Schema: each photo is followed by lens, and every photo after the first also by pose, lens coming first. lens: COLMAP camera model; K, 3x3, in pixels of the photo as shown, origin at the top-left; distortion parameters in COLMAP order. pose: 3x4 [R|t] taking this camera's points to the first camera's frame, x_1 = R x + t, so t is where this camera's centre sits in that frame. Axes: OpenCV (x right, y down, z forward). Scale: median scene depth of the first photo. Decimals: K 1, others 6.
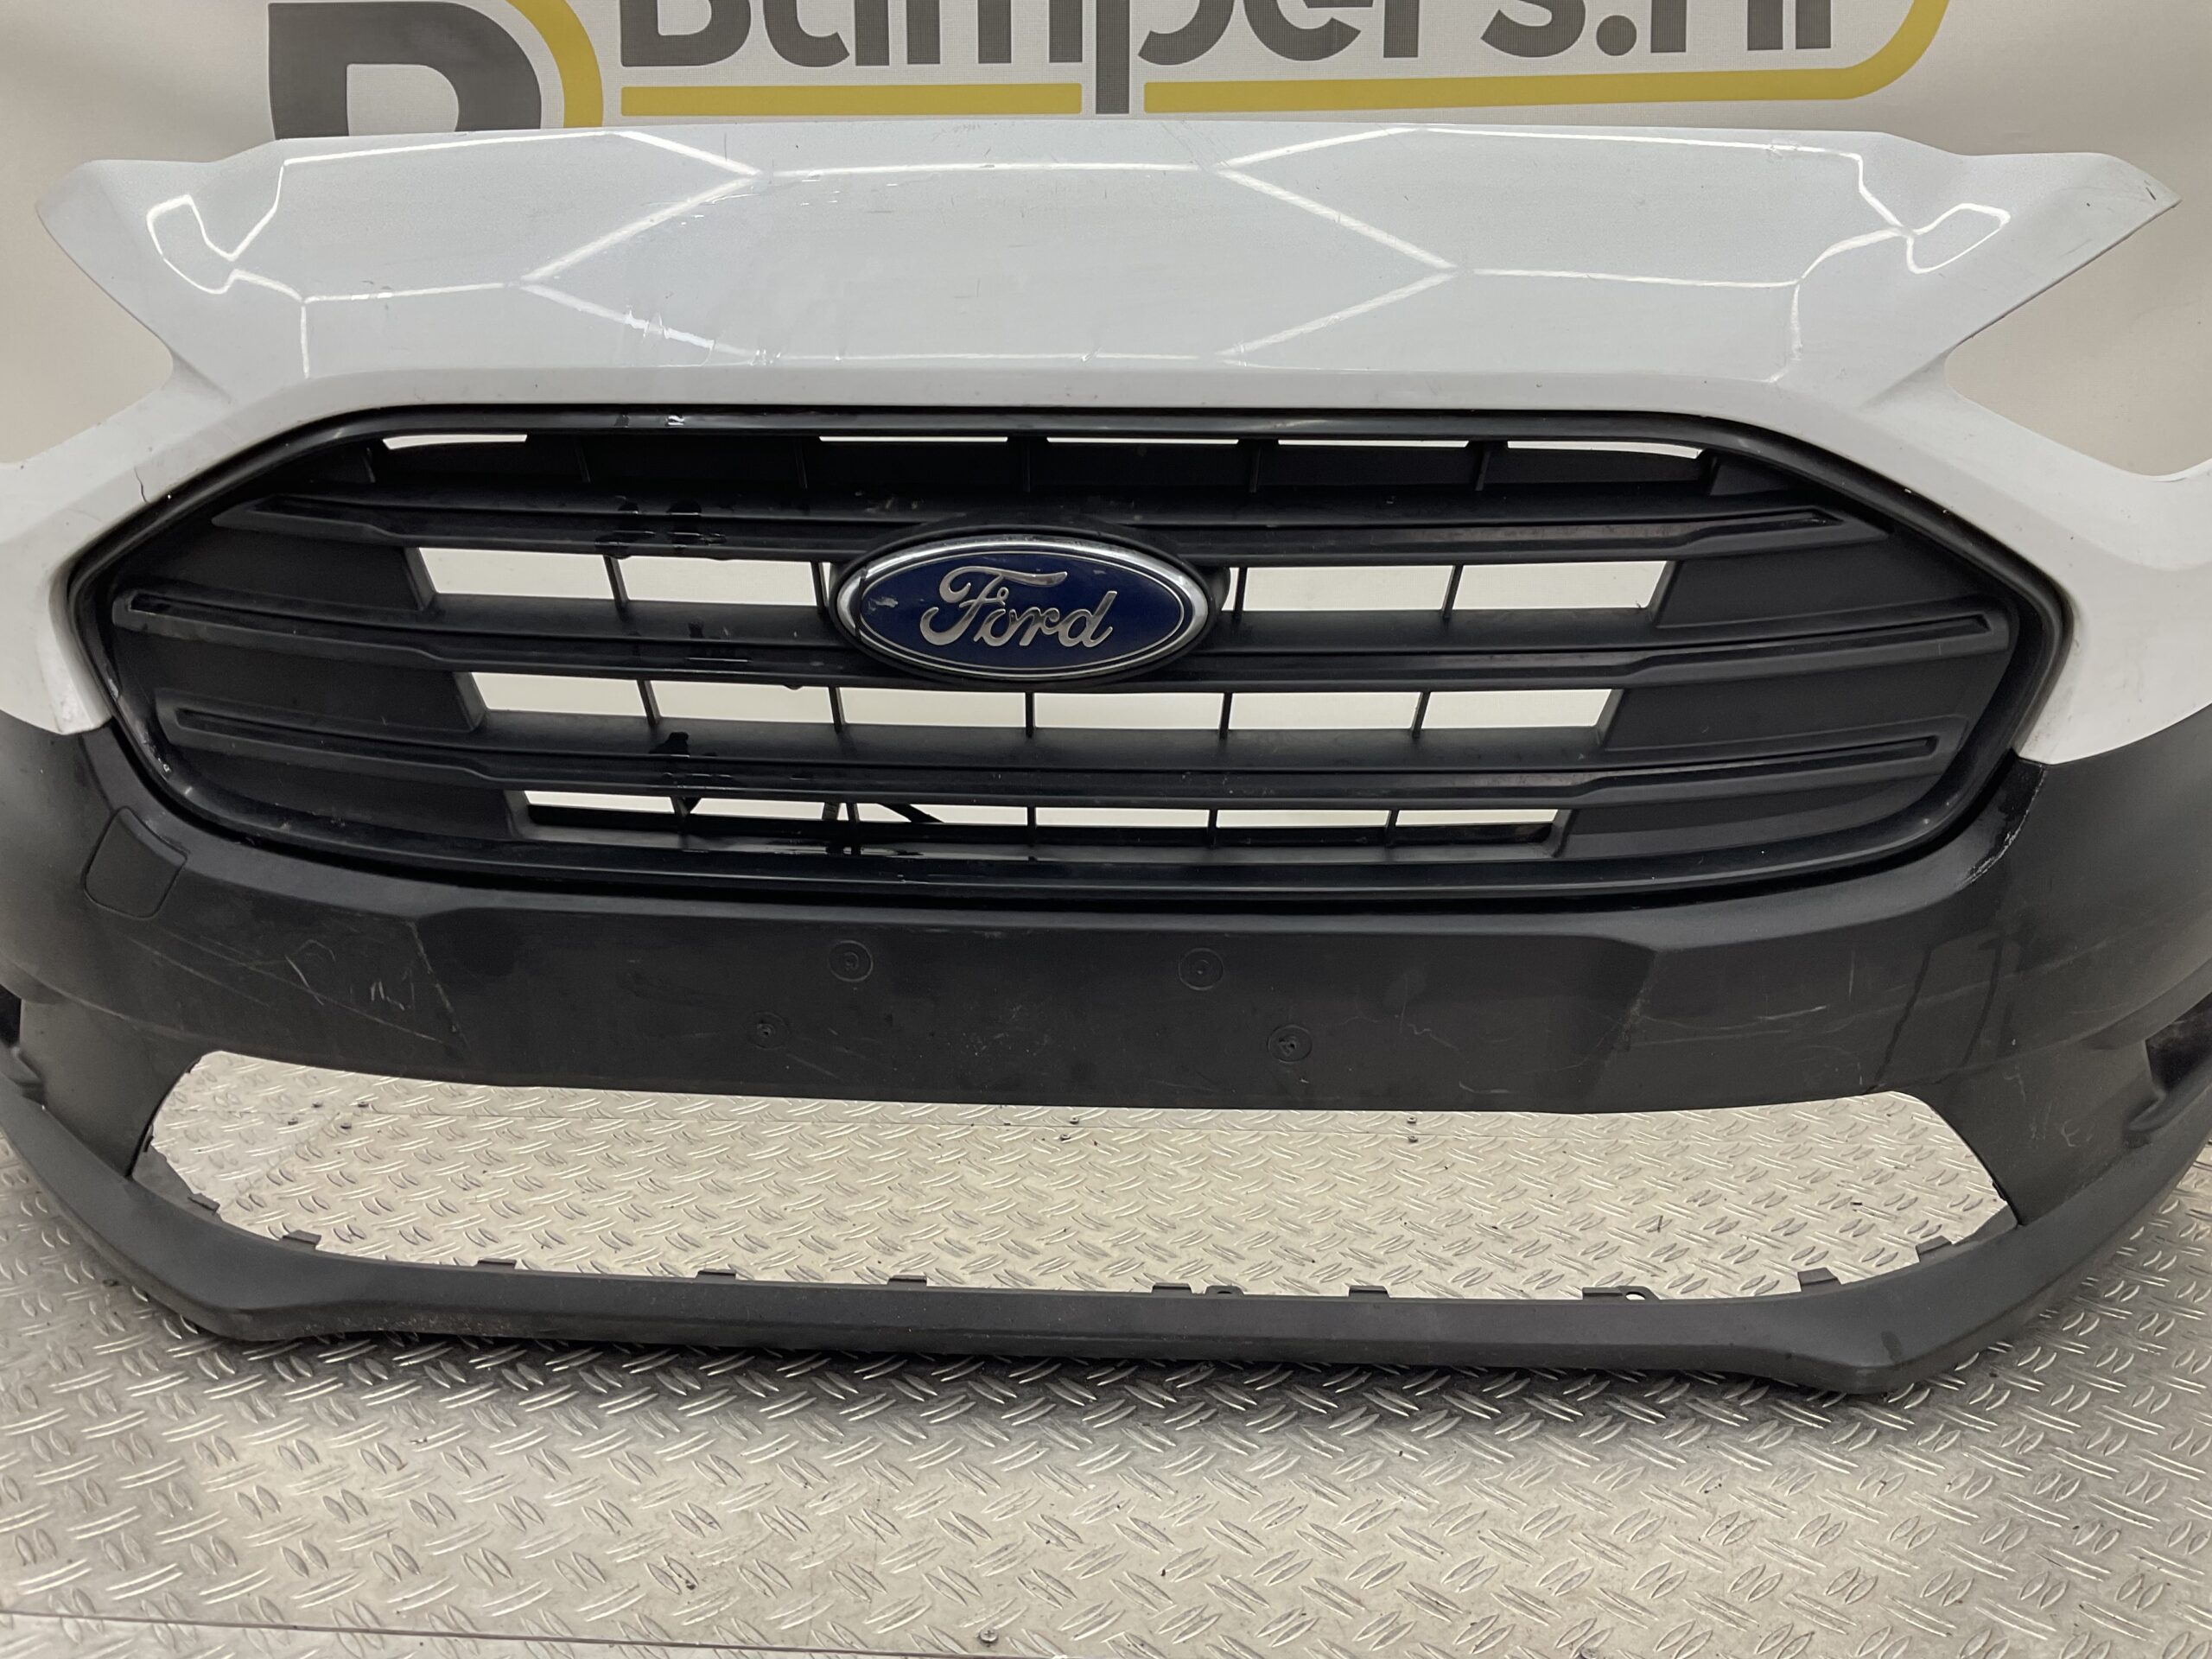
lens RADIAL K [[1913.3, 0, 1087.0], [0, 1913.3, 822.2], [0, 0, 1]] dist [0.073189, -0.191584]
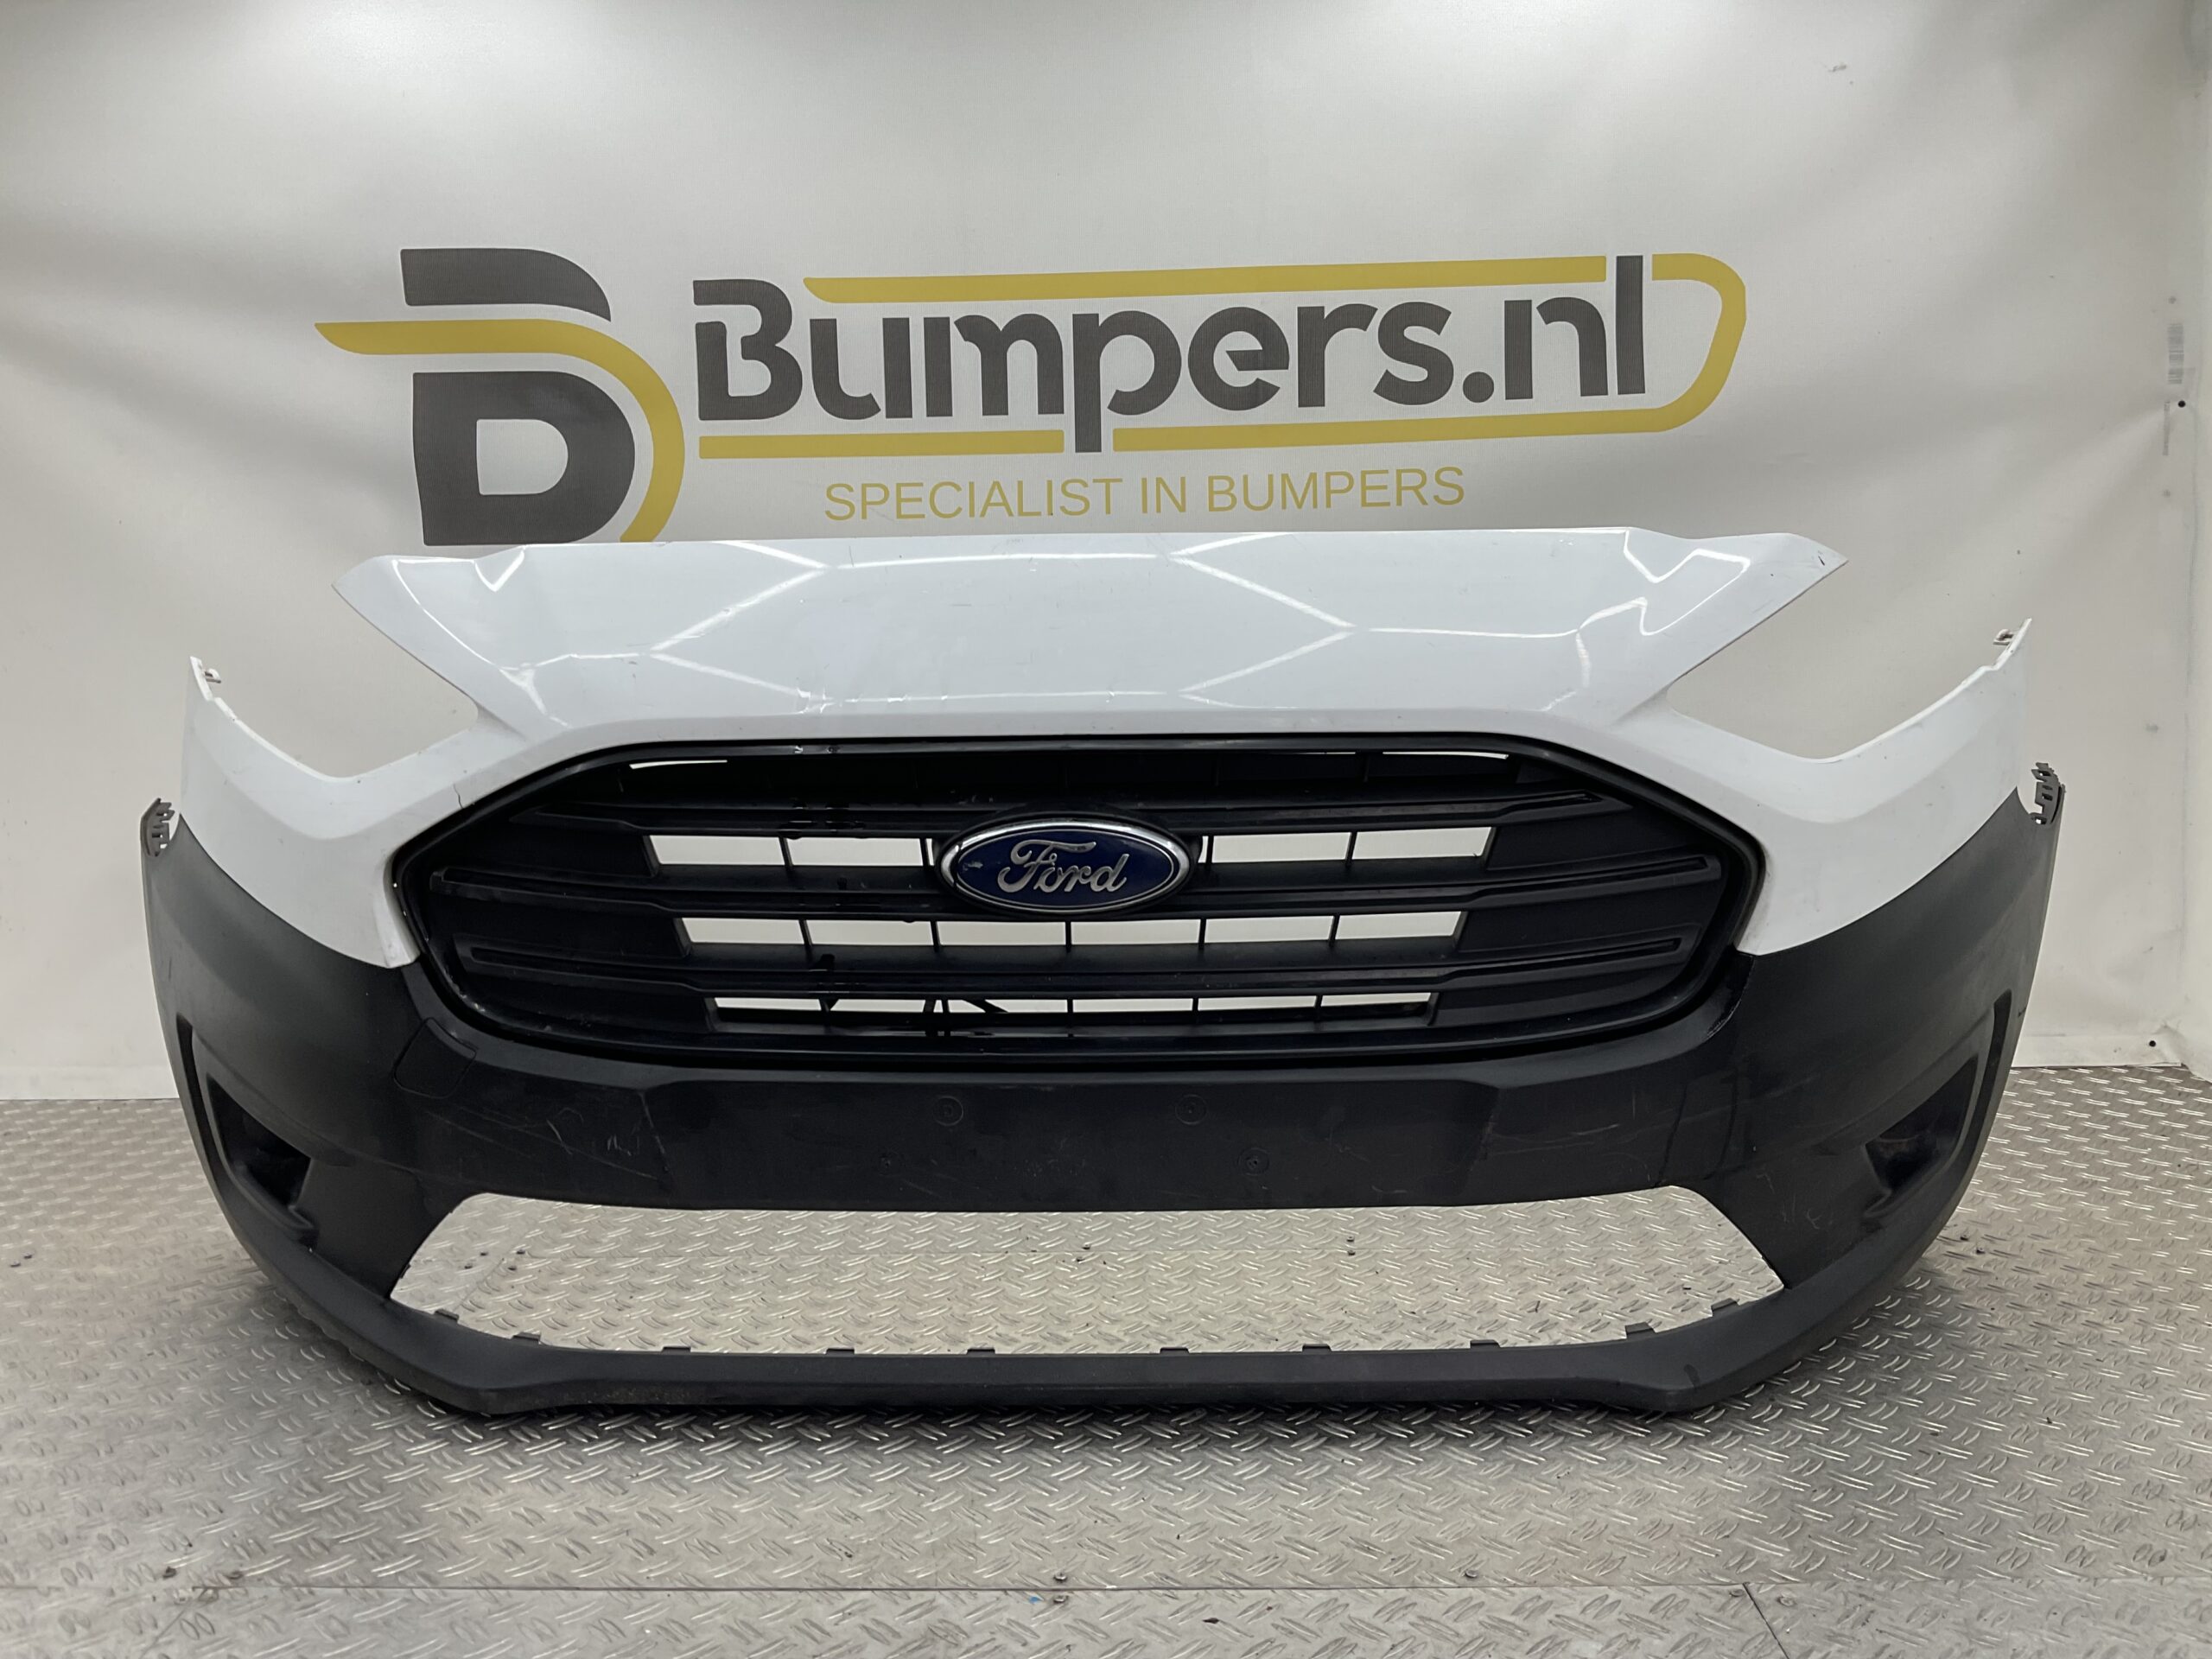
lens RADIAL K [[1913.3, 0, 1091.6], [0, 1913.3, 798.8], [0, 0, 1]] dist [0.073189, -0.191584]
pose [[0.999341, -0.022329, 0.028611, -0.048609], [0.025369, 0.993530, -0.110700, 0.001321], [-0.025954, 0.111353, 0.993442, -0.438215]]
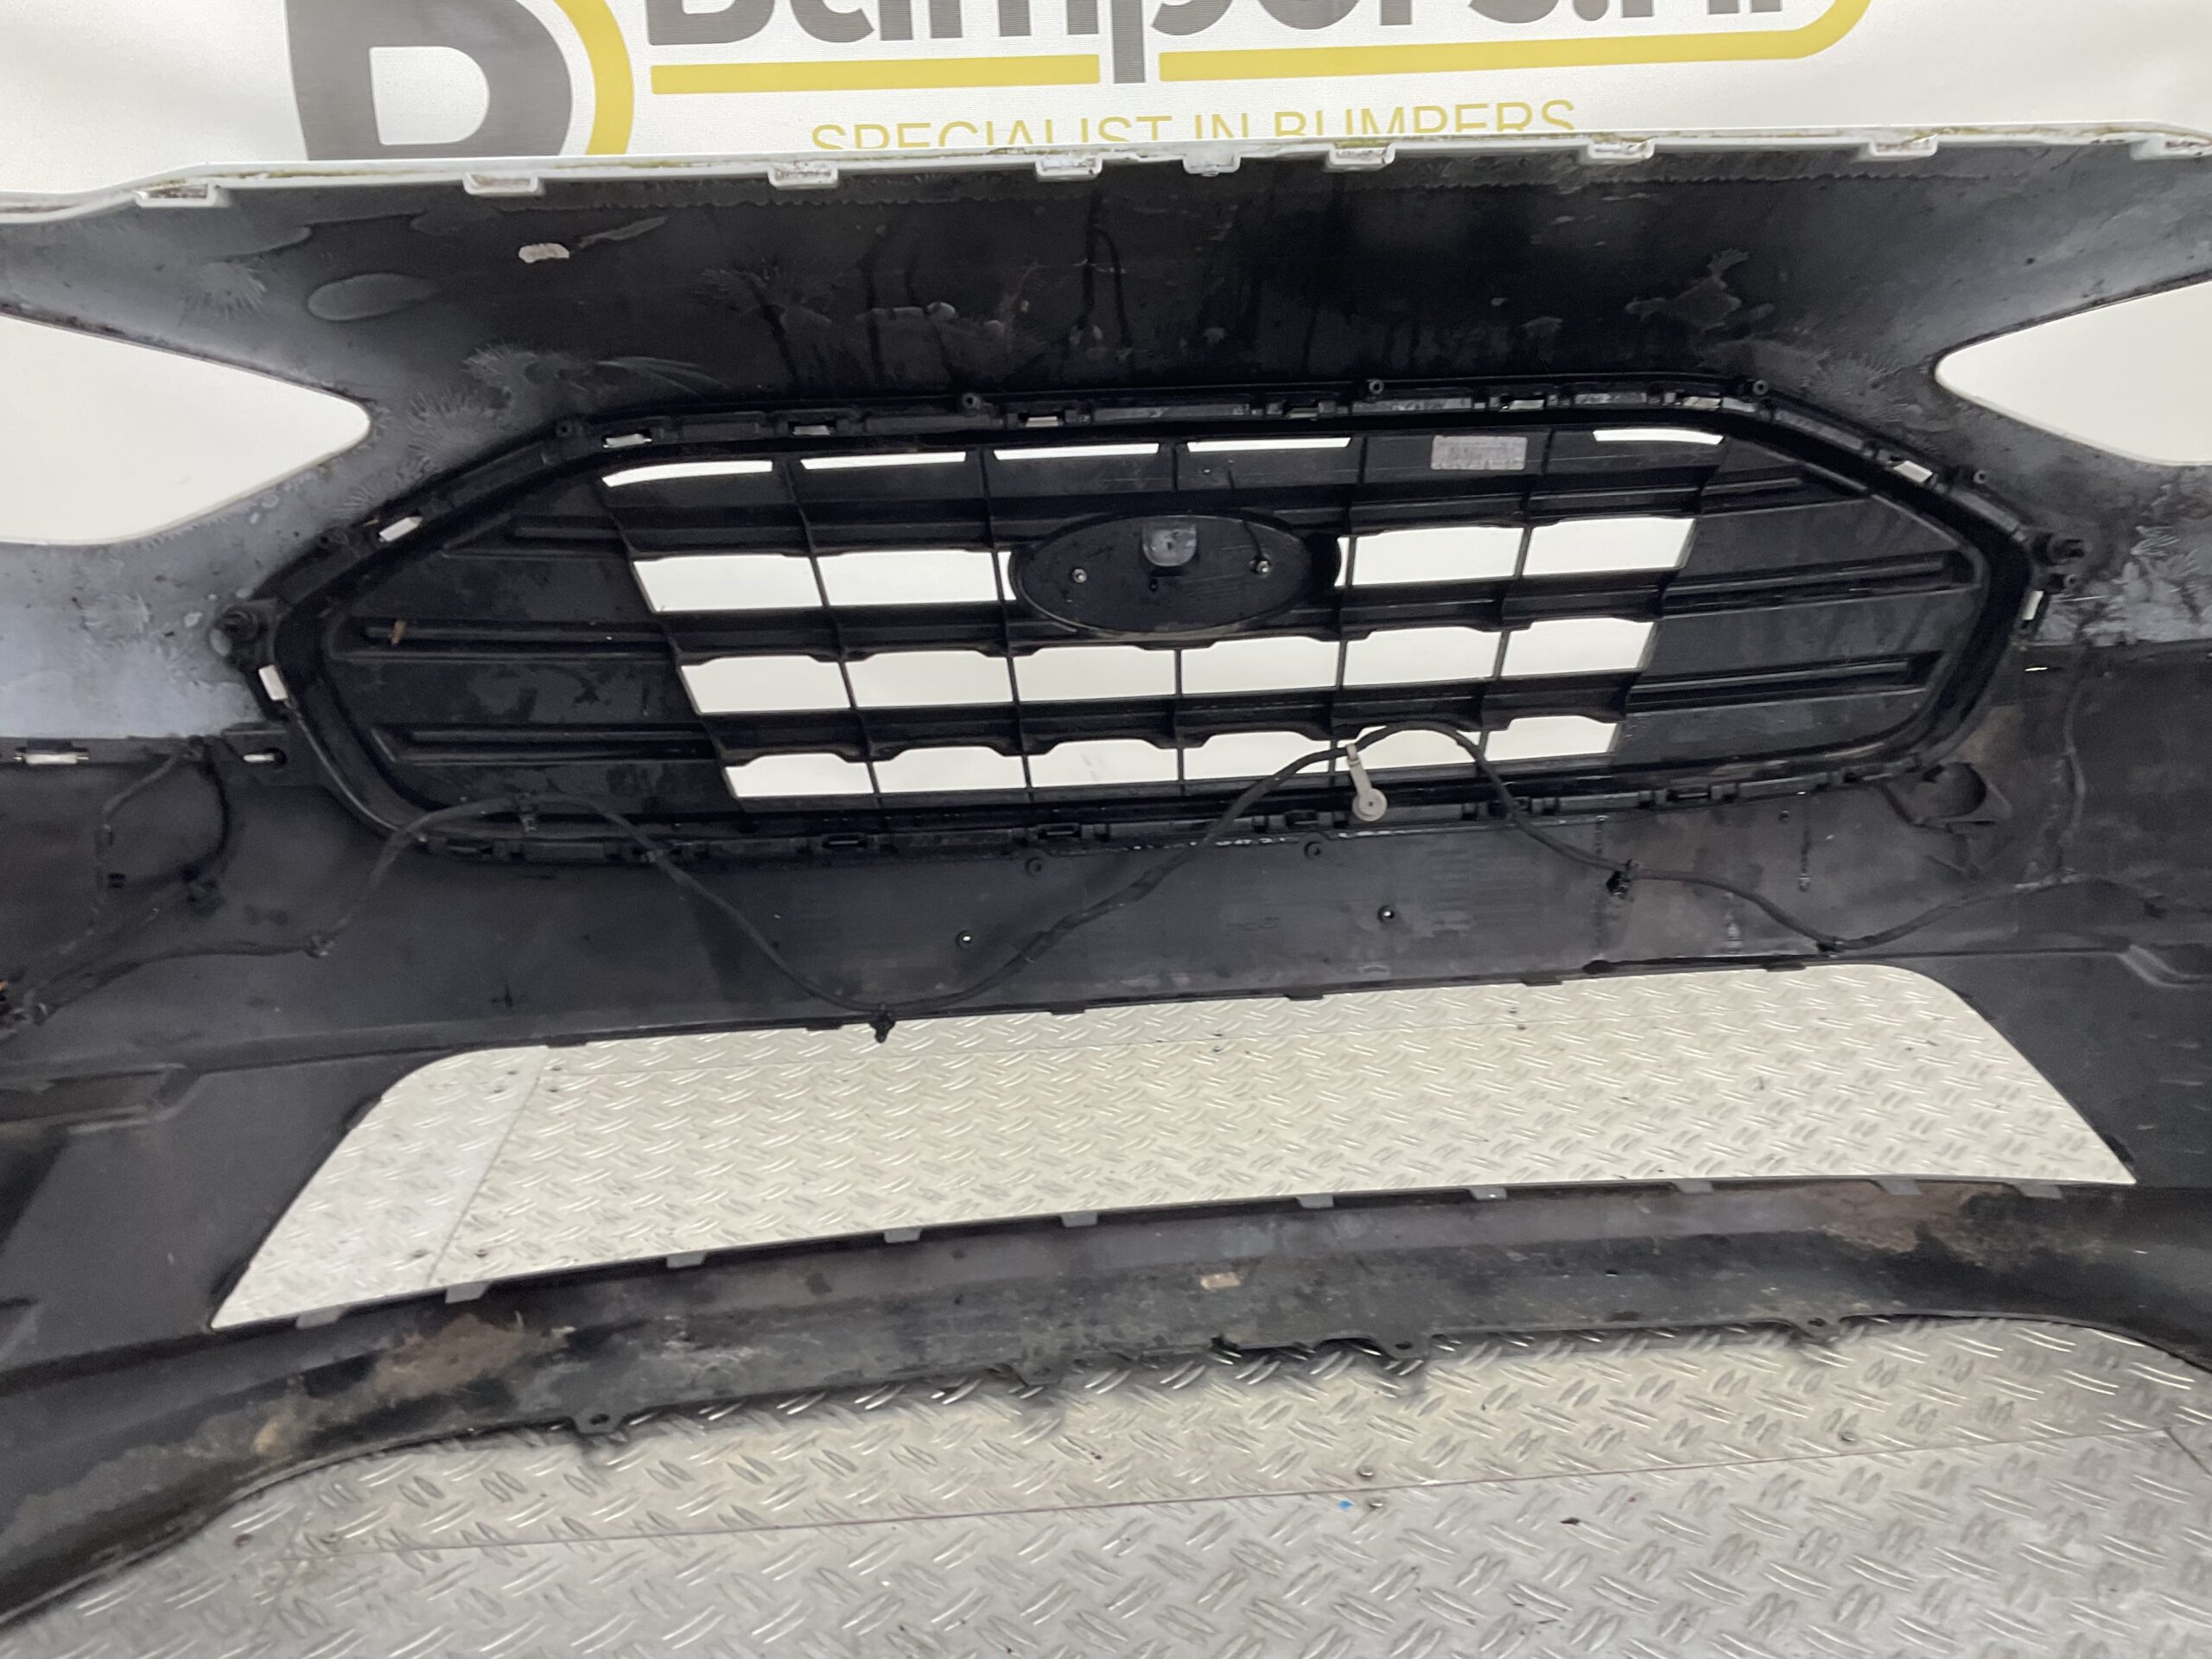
lens RADIAL K [[1913.3, 0, 1086.2], [0, 1913.3, 830.3], [0, 0, 1]] dist [0.073189, -0.191584]
pose [[0.991745, -0.063893, 0.111169, -0.285197], [0.057418, 0.996515, 0.060505, -0.047190], [-0.114648, -0.053623, 0.991958, -0.121047]]
